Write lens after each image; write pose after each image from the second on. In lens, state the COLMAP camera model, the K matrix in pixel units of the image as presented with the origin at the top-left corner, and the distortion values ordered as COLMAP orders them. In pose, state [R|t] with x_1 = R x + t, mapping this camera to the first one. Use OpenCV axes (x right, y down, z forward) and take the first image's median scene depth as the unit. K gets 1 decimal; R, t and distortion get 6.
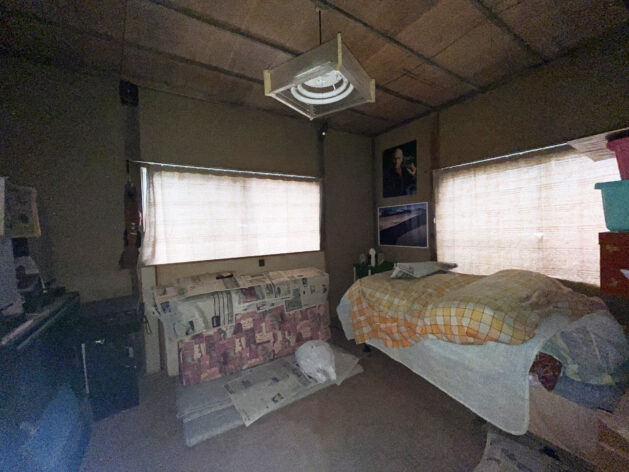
lens RADIAL K [[254.7, 0, 313.5], [0, 254.7, 235.2], [0, 0, 1]] dist [-0.000806, -0.000008]
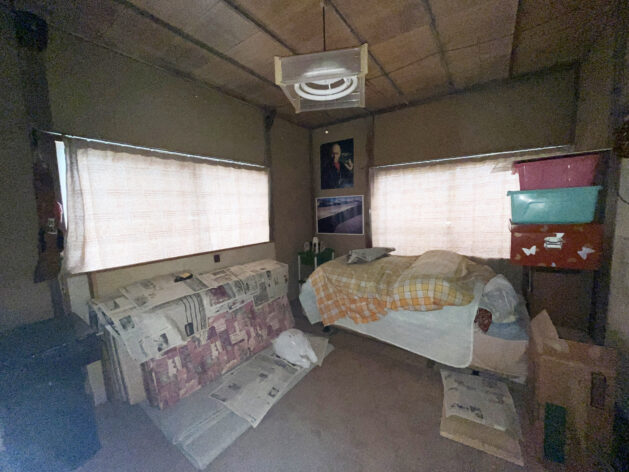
lens RADIAL K [[254.7, 0, 311.6], [0, 254.7, 235.0], [0, 0, 1]] dist [-0.000806, -0.000008]
pose [[0.920606, -0.038361, 0.388605, -0.304807], [0.016221, 0.998061, 0.060096, -0.032032], [-0.390157, -0.049021, 0.919443, 0.037115]]
